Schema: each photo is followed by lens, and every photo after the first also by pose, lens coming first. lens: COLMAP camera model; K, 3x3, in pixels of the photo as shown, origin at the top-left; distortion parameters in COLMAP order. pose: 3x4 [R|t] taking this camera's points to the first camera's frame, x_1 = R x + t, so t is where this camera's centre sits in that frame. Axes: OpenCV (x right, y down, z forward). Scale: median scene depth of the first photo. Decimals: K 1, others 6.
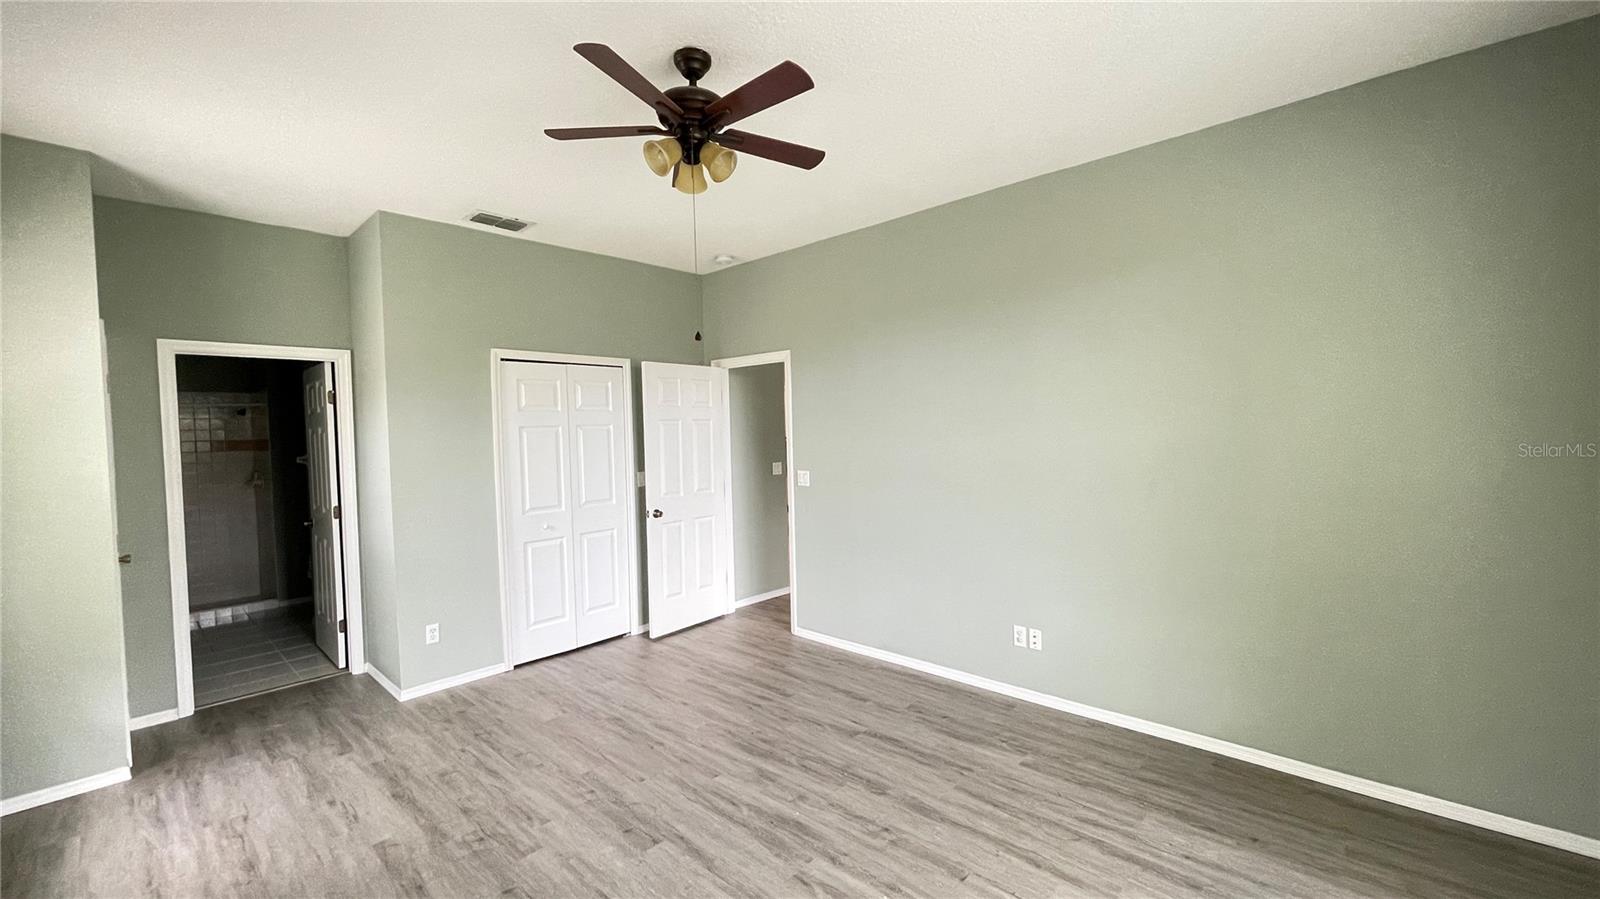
lens RADIAL K [[647.2, 0, 790.3], [0, 647.2, 454.9], [0, 0, 1]] dist [0.001257, 0.001455]
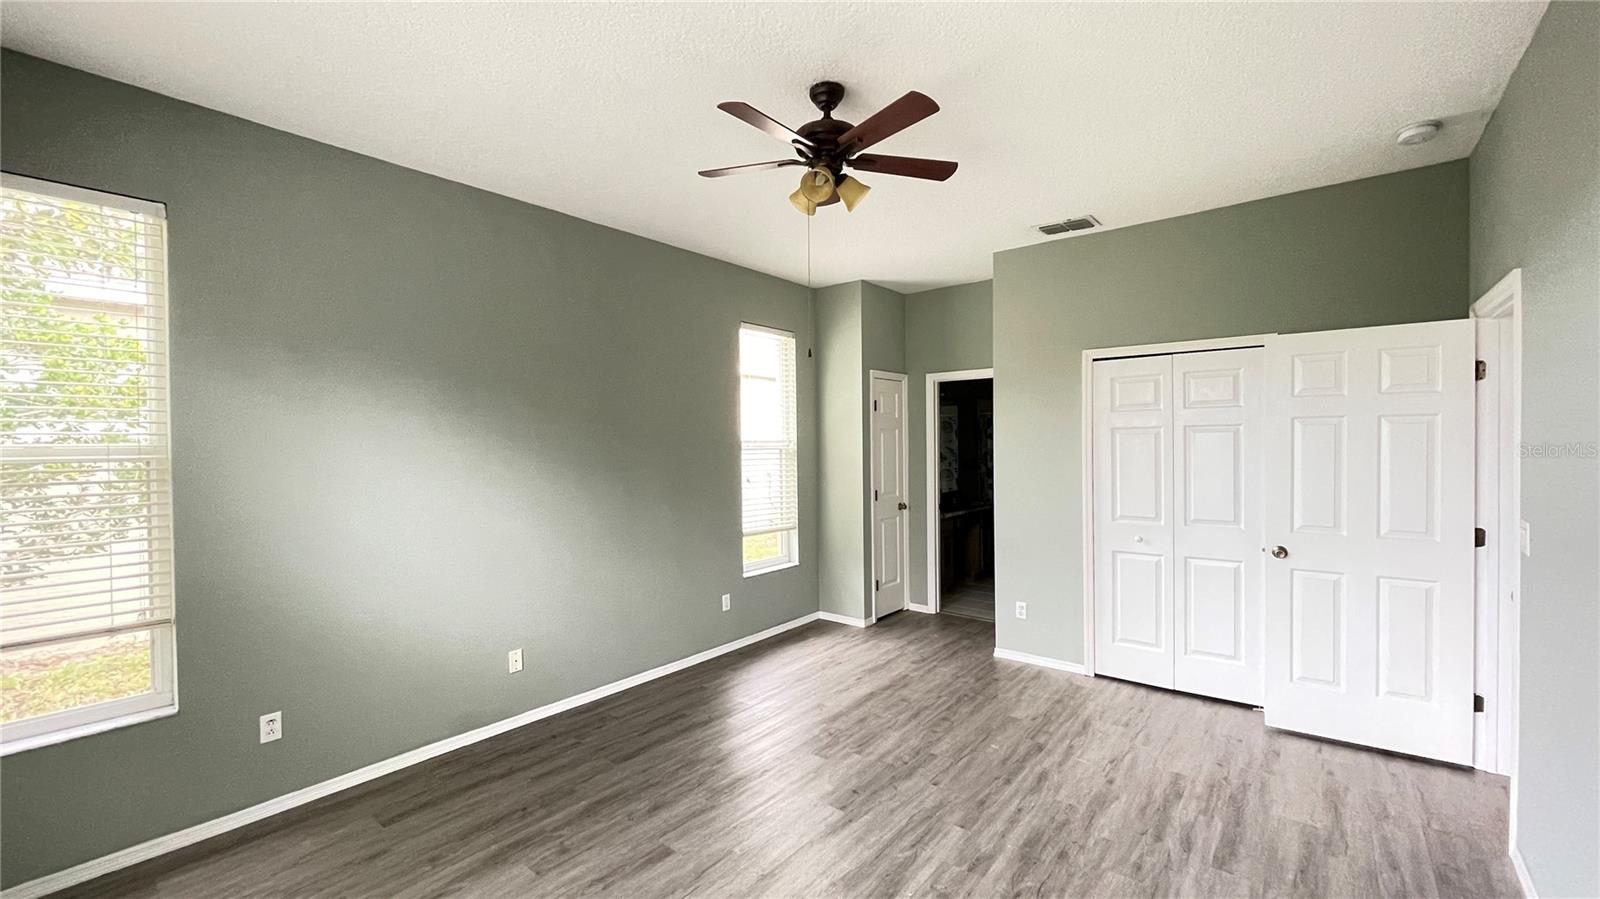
lens RADIAL K [[647.2, 0, 801.0], [0, 647.2, 456.1], [0, 0, 1]] dist [0.001257, 0.001455]
pose [[0.069648, 0.043841, -0.996608, 0.563380], [-0.033448, 0.998575, 0.041590, -0.030373], [0.997011, 0.030438, 0.071015, 0.542314]]
